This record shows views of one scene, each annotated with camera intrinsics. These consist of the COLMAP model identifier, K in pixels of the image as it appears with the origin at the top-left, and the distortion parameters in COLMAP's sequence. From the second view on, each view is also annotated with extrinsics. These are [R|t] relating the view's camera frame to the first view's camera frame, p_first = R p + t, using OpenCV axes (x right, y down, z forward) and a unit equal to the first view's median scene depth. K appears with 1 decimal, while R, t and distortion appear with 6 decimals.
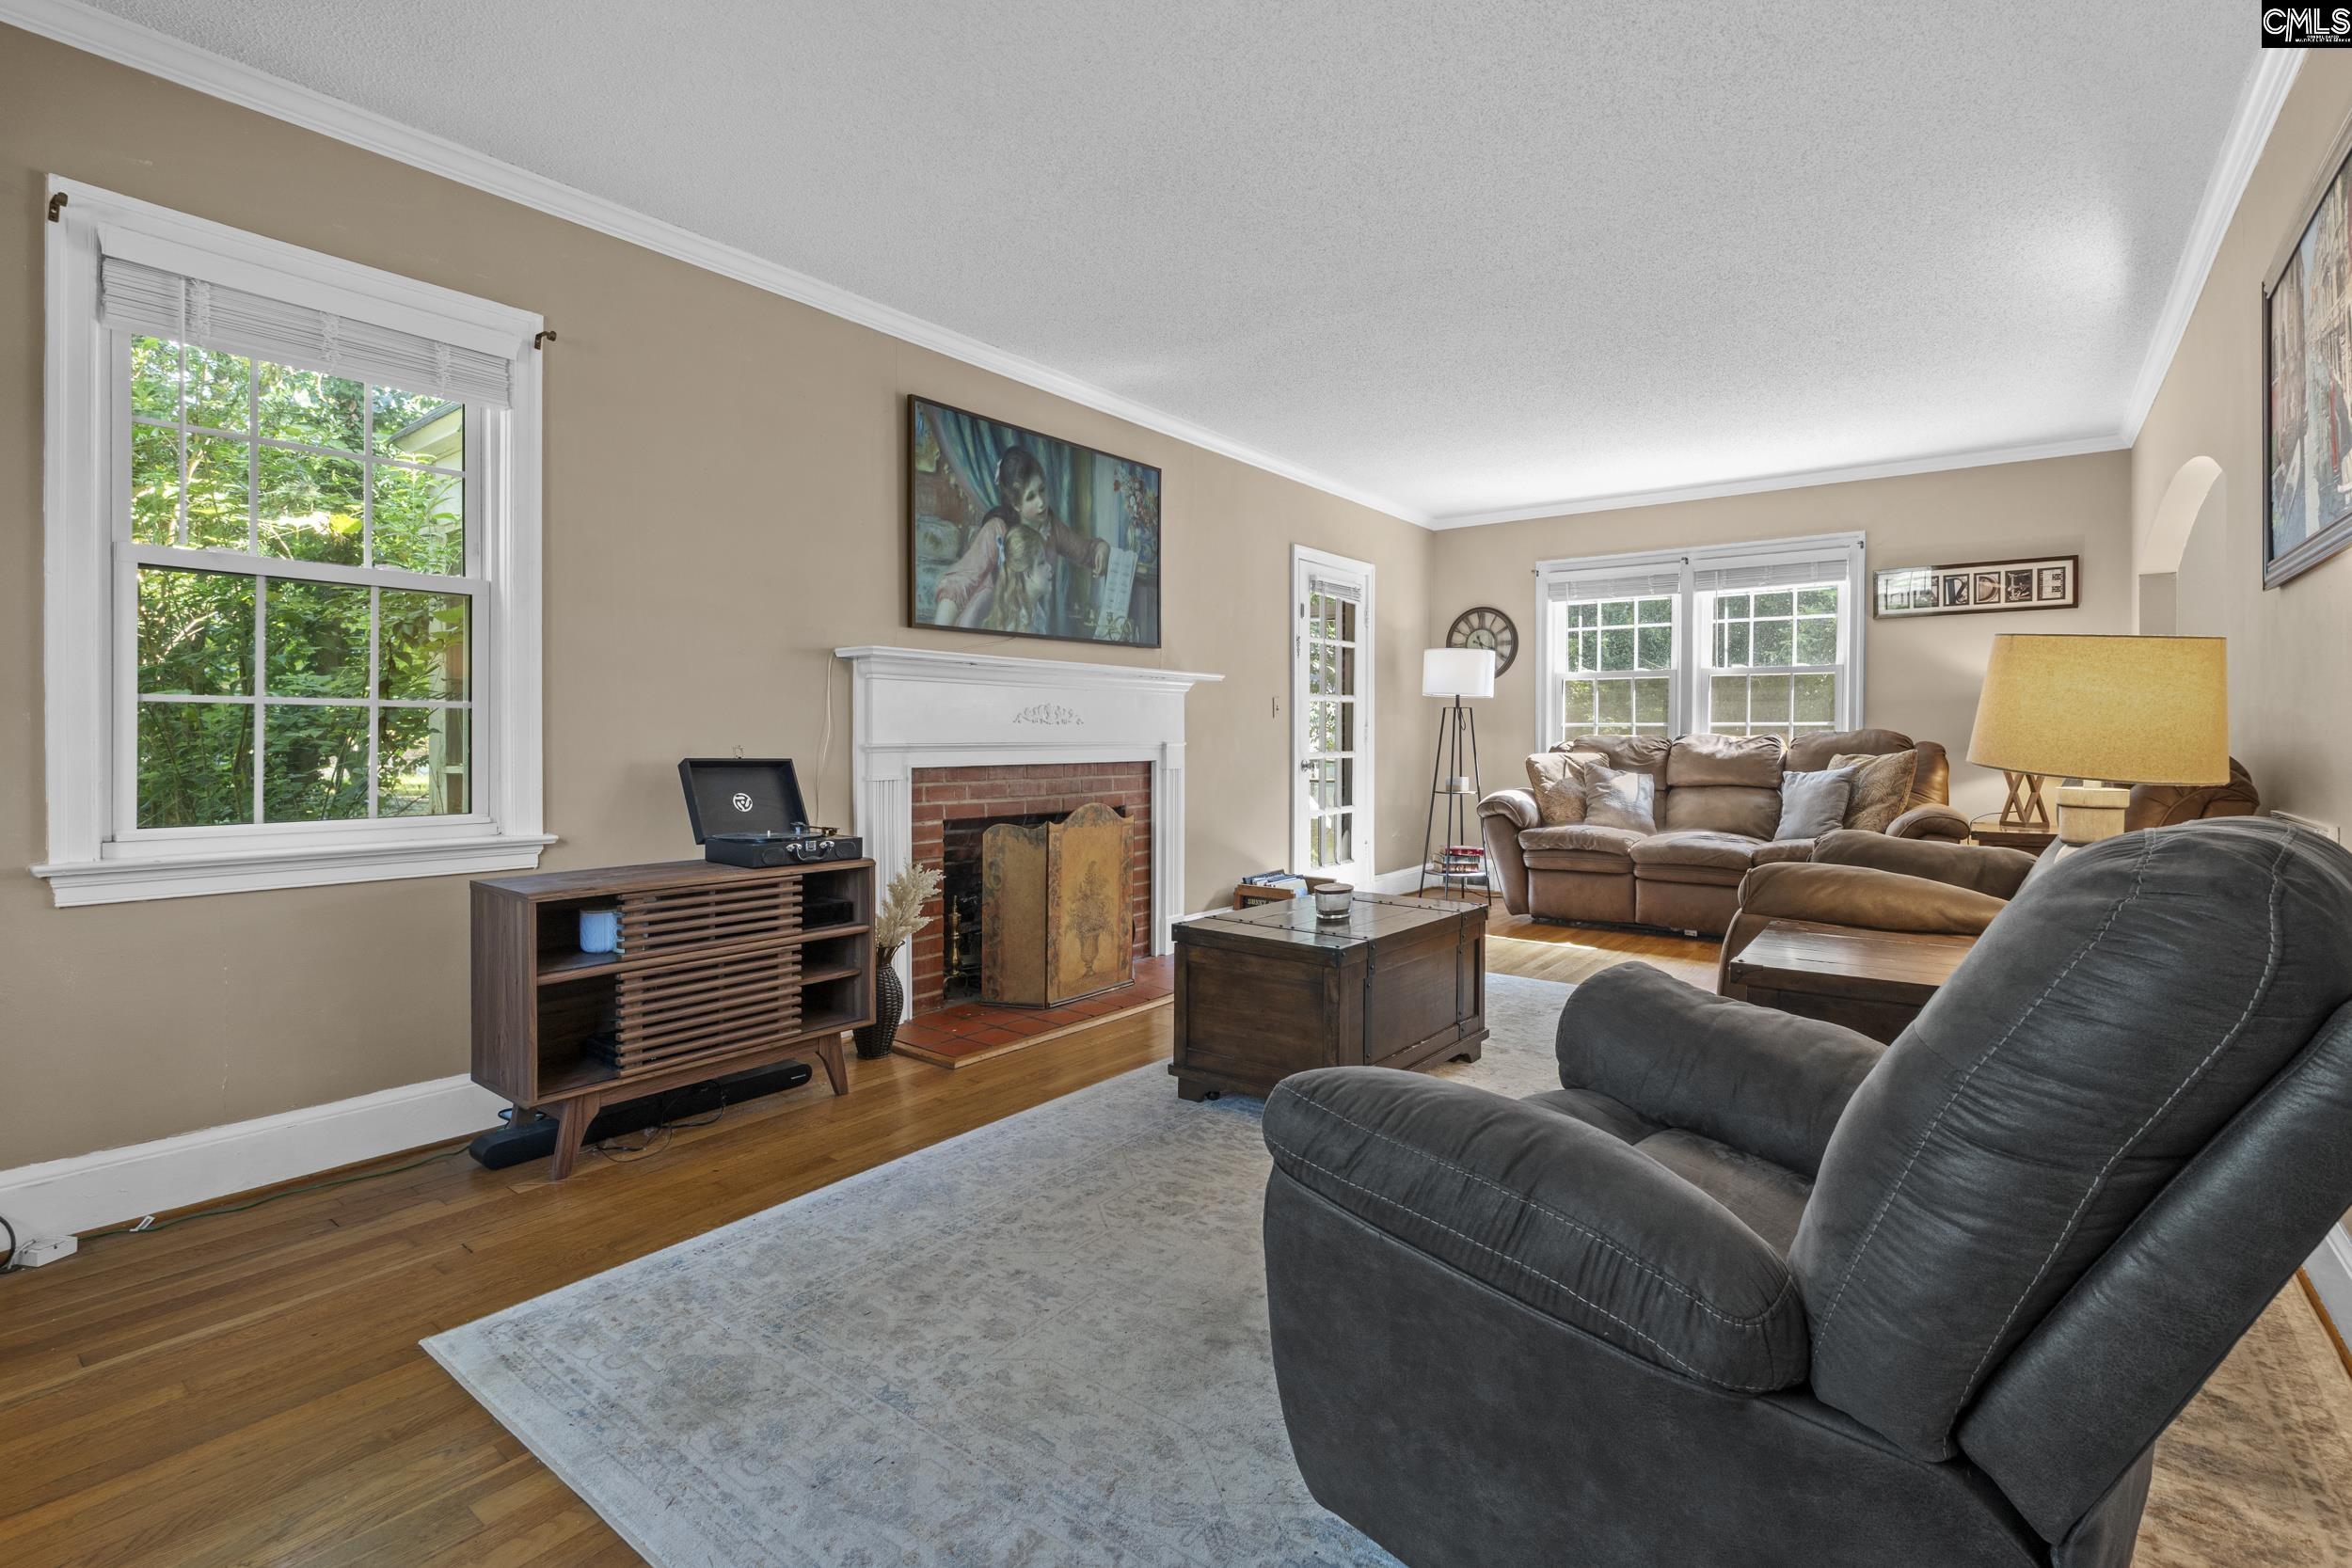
lens RADIAL K [[1076.5, 0, 1153.5], [0, 1076.5, 733.3], [0, 0, 1]] dist [-0.007386, -0.000197]
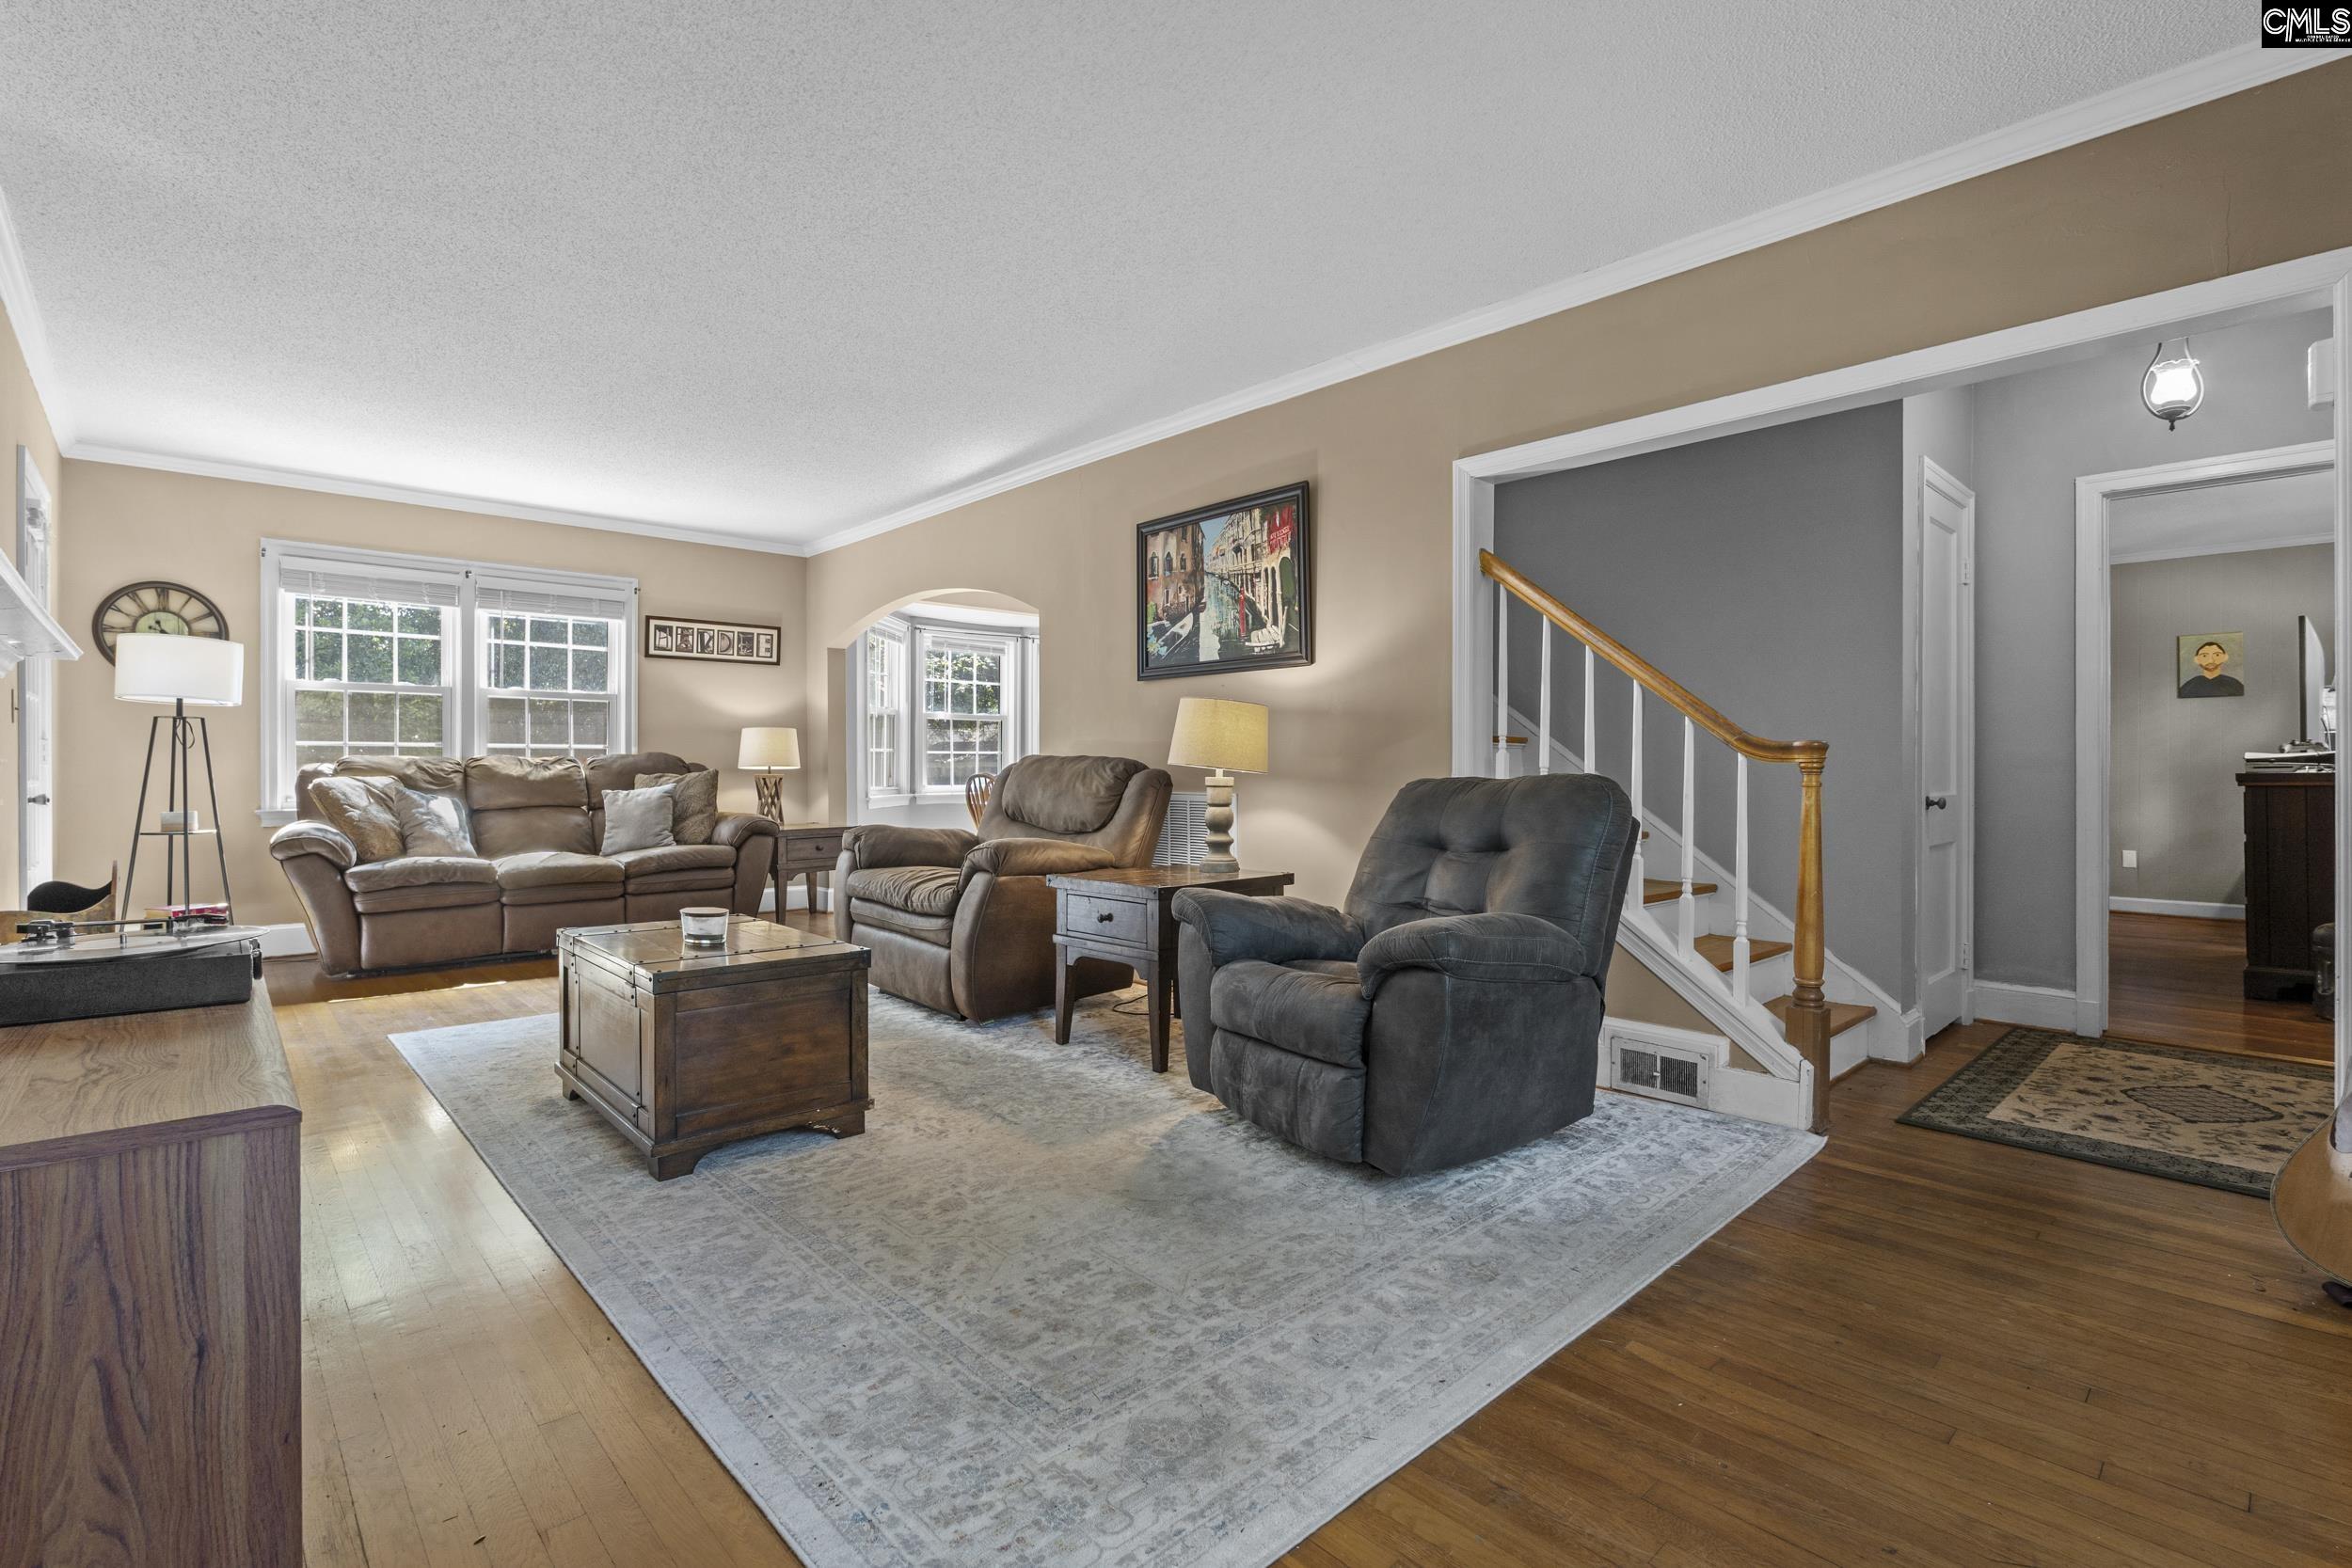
lens RADIAL K [[1076.5, 0, 1170.1], [0, 1076.5, 778.6], [0, 0, 1]] dist [-0.007386, -0.000197]
pose [[0.168728, -0.012706, 0.985581, -0.386636], [-0.001646, 0.999912, 0.013173, 0.008548], [-0.985661, -0.003845, 0.168692, 0.253466]]
